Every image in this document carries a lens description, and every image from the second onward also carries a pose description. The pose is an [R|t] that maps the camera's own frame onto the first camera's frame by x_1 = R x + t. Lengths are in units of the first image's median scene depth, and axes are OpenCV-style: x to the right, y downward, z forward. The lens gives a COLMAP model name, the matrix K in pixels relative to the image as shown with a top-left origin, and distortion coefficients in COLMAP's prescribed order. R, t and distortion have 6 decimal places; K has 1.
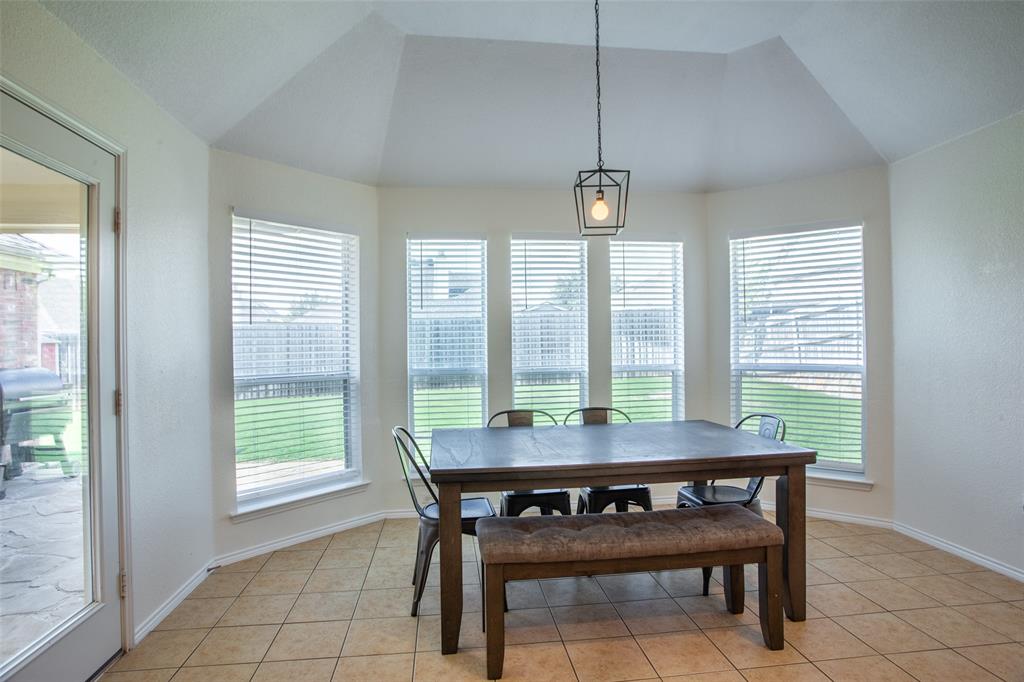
lens RADIAL K [[553.2, 0, 512.0], [0, 553.2, 341.0], [0, 0, 1]] dist [-0.074889, 0.036434]
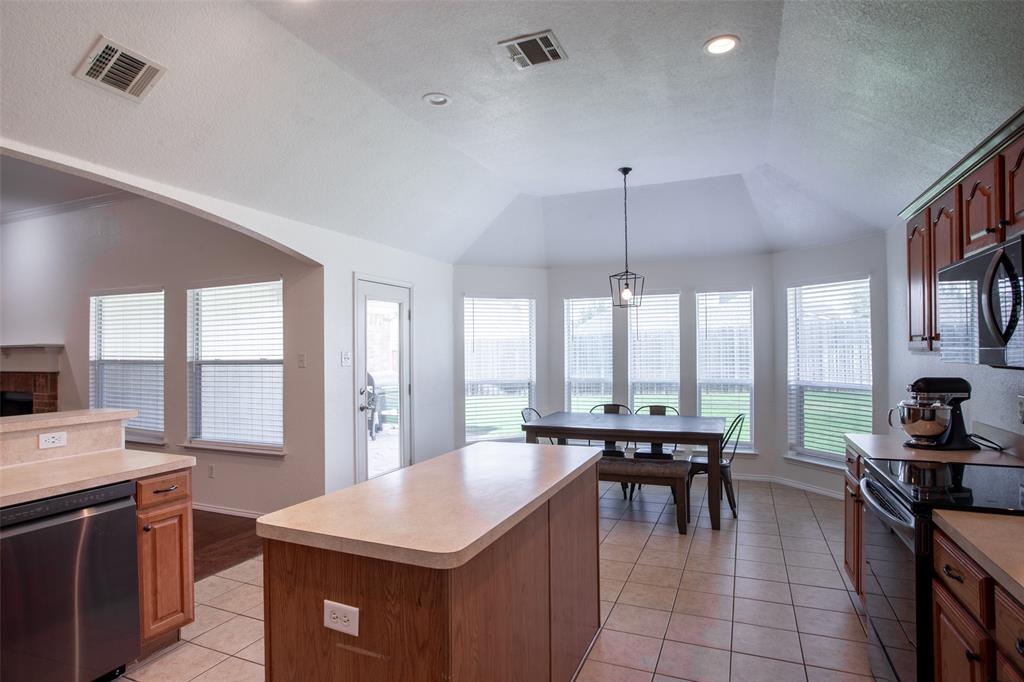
lens RADIAL K [[553.2, 0, 512.0], [0, 553.2, 341.0], [0, 0, 1]] dist [-0.074889, 0.036434]
pose [[0.867569, -0.003967, -0.497301, 0.543535], [0.000000, 0.999968, -0.007976, -0.051127], [0.497317, 0.006919, 0.867541, -0.562773]]
